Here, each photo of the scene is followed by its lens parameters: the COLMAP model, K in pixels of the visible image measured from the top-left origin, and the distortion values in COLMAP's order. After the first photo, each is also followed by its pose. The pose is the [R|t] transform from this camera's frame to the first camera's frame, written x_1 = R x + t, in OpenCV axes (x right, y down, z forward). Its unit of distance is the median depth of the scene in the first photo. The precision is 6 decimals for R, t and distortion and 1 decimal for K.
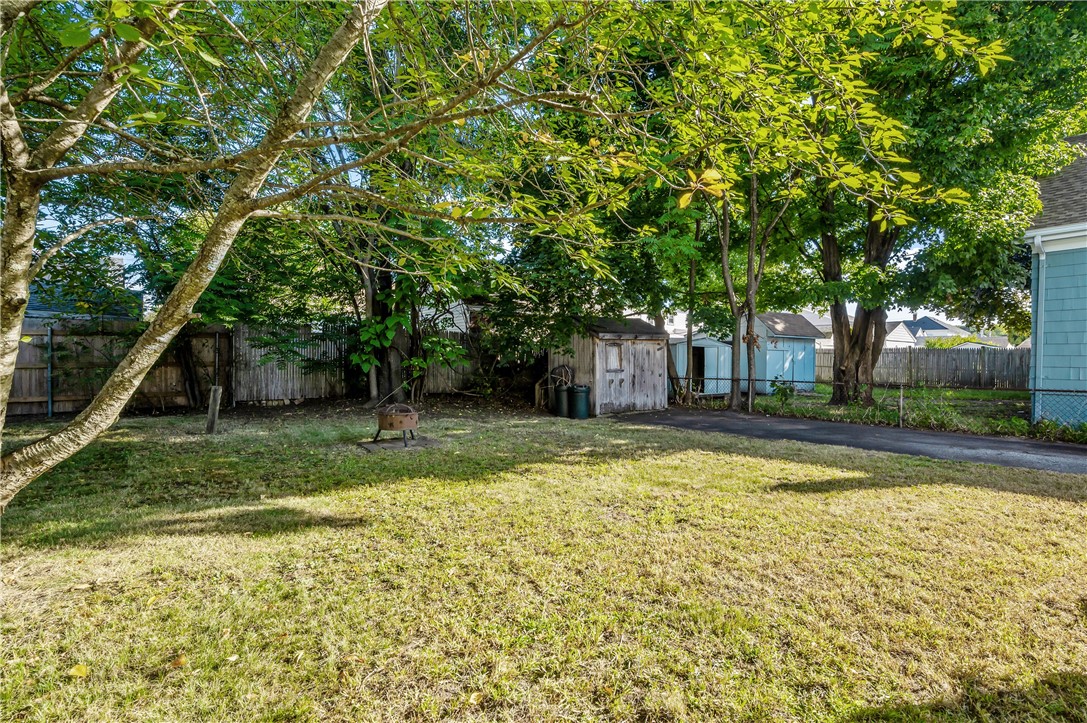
lens RADIAL K [[506.0, 0, 544.5], [0, 506.0, 359.8], [0, 0, 1]] dist [0.001388, -0.000290]
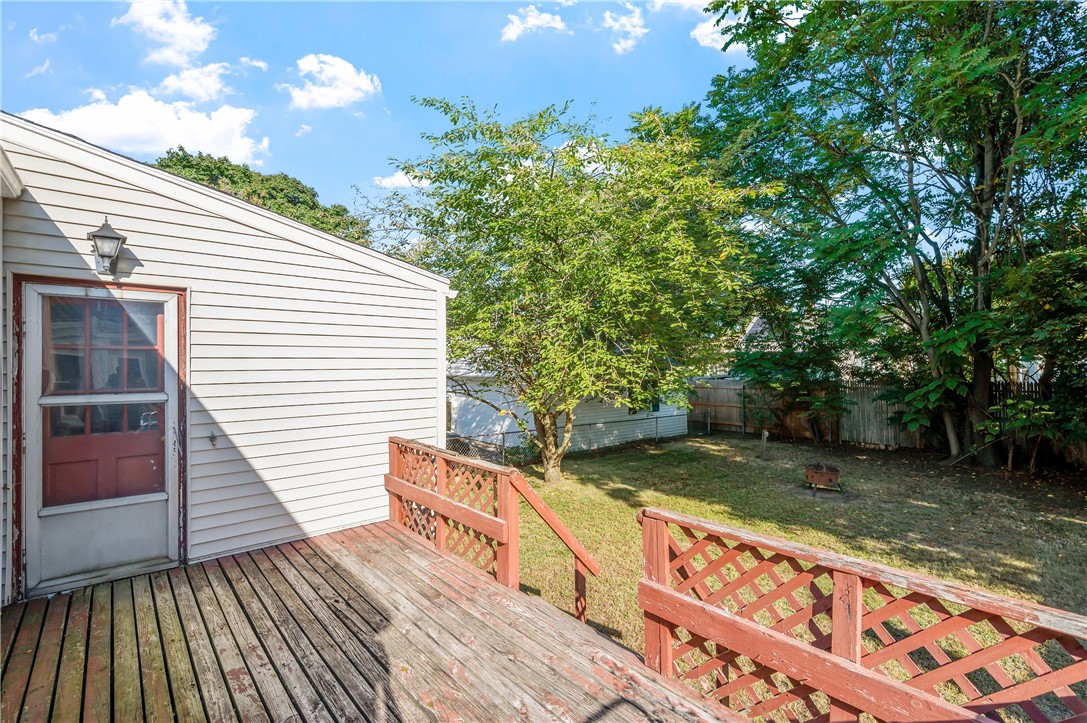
lens RADIAL K [[506.0, 0, 541.8], [0, 506.0, 360.8], [0, 0, 1]] dist [0.001388, -0.000290]
pose [[0.067419, -0.014447, -0.997620, 0.601357], [-0.004390, 0.999881, -0.014776, -0.093749], [0.997715, 0.005376, 0.067347, 0.129899]]
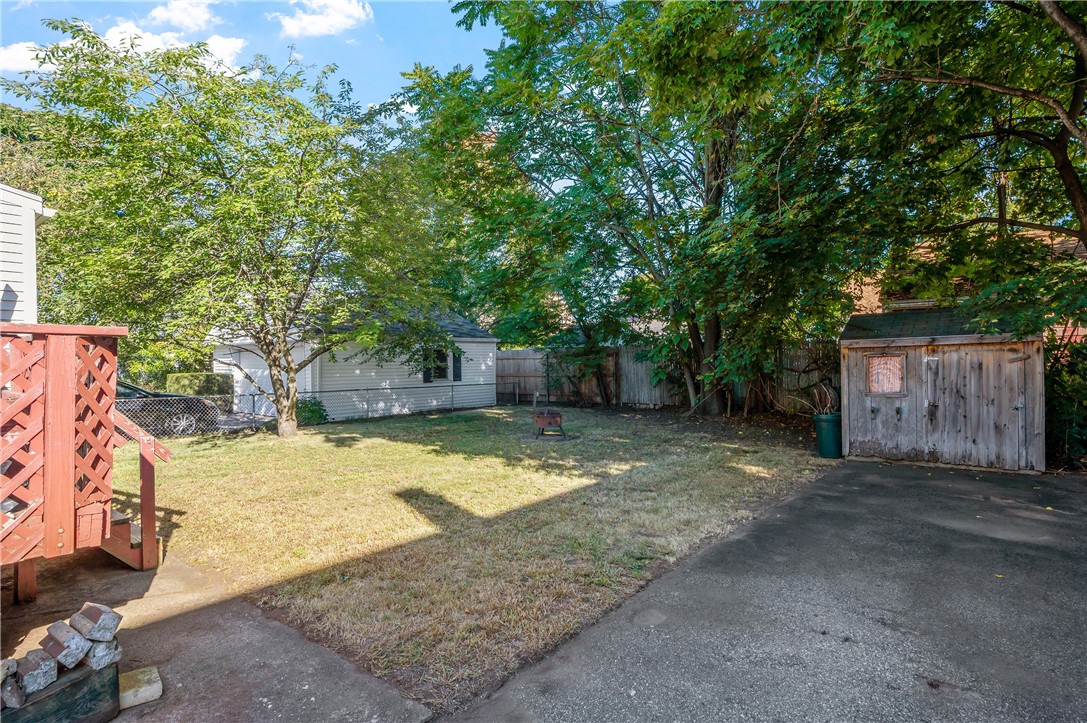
lens RADIAL K [[553.7, 0, 541.9], [0, 553.7, 363.8], [0, 0, 1]] dist [-0.004997, 0.000255]
pose [[0.245664, -0.003970, -0.969347, 0.736516], [0.004698, 0.999985, -0.002904, -0.018674], [0.969344, -0.003841, 0.245679, 0.394083]]
